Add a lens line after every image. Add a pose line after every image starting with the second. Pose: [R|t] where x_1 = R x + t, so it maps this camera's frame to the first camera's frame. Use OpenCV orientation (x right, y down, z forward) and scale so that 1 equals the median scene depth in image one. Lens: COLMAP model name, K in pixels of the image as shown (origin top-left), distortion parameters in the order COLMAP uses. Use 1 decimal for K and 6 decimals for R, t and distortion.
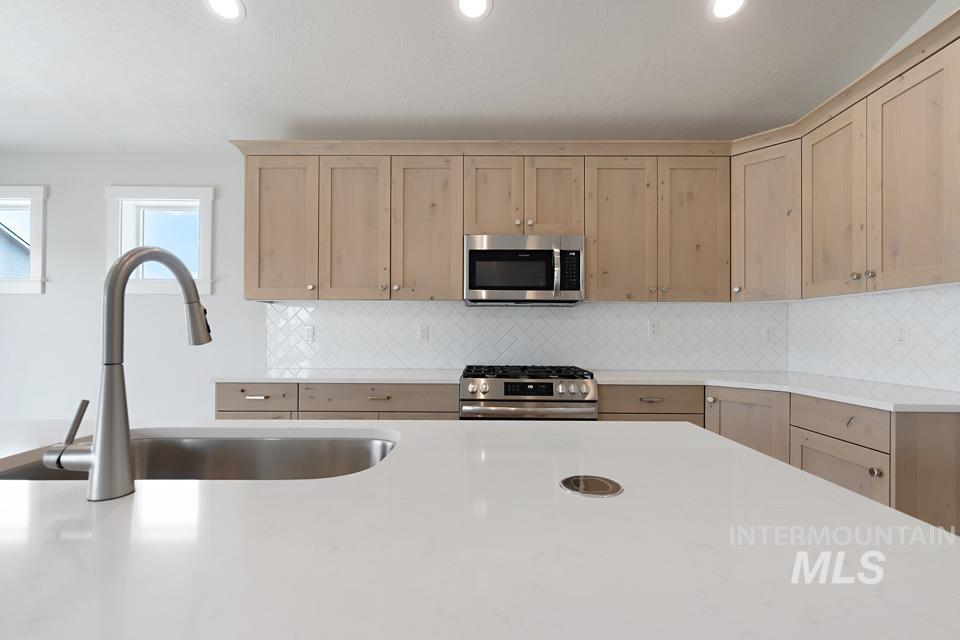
lens RADIAL K [[432.7, 0, 494.9], [0, 432.7, 331.1], [0, 0, 1]] dist [-0.003400, 0.002434]
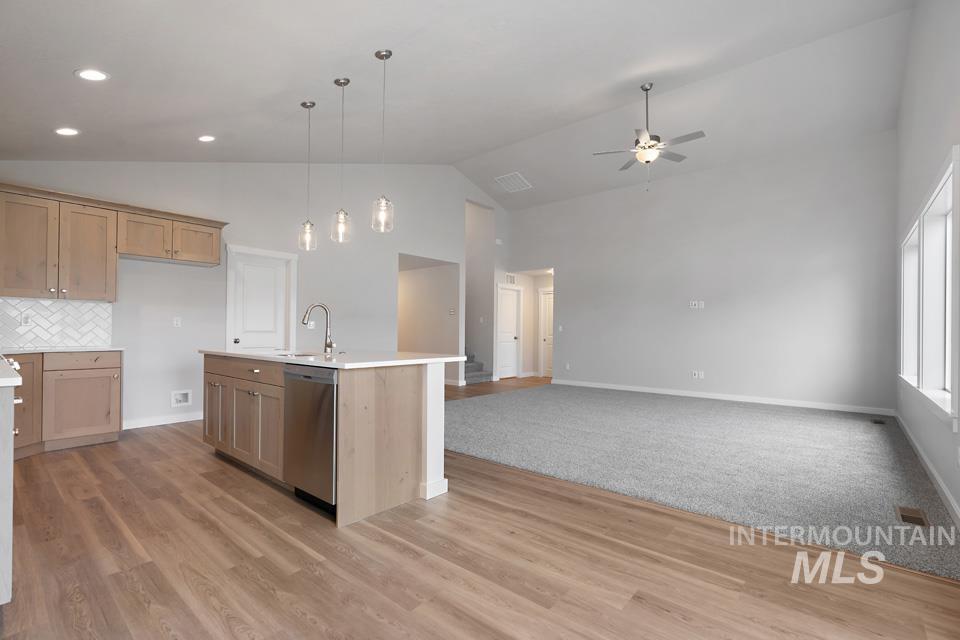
lens RADIAL K [[432.7, 0, 480.8], [0, 432.7, 330.1], [0, 0, 1]] dist [-0.003400, 0.002434]
pose [[-0.761217, -0.007829, 0.648450, -1.430149], [-0.011952, 0.999927, -0.001957, 0.025828], [-0.648387, -0.009240, -0.761255, 0.935980]]
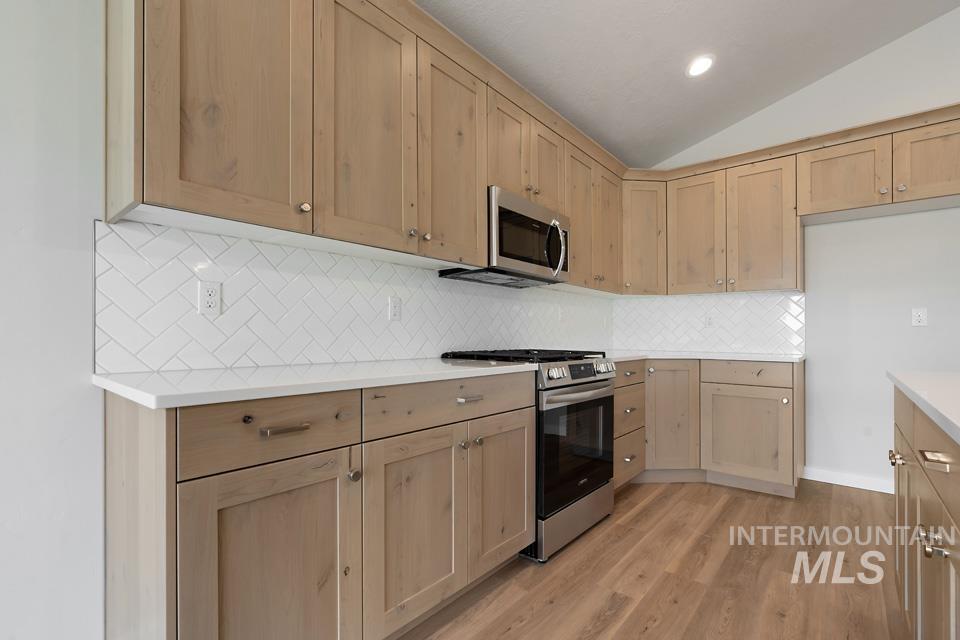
lens RADIAL K [[432.7, 0, 483.9], [0, 432.7, 330.3], [0, 0, 1]] dist [-0.003400, 0.002434]
pose [[0.640289, 0.008451, 0.768087, -0.680645], [-0.006774, 0.999963, -0.005356, 0.047046], [-0.768104, -0.001773, 0.640323, 0.500032]]
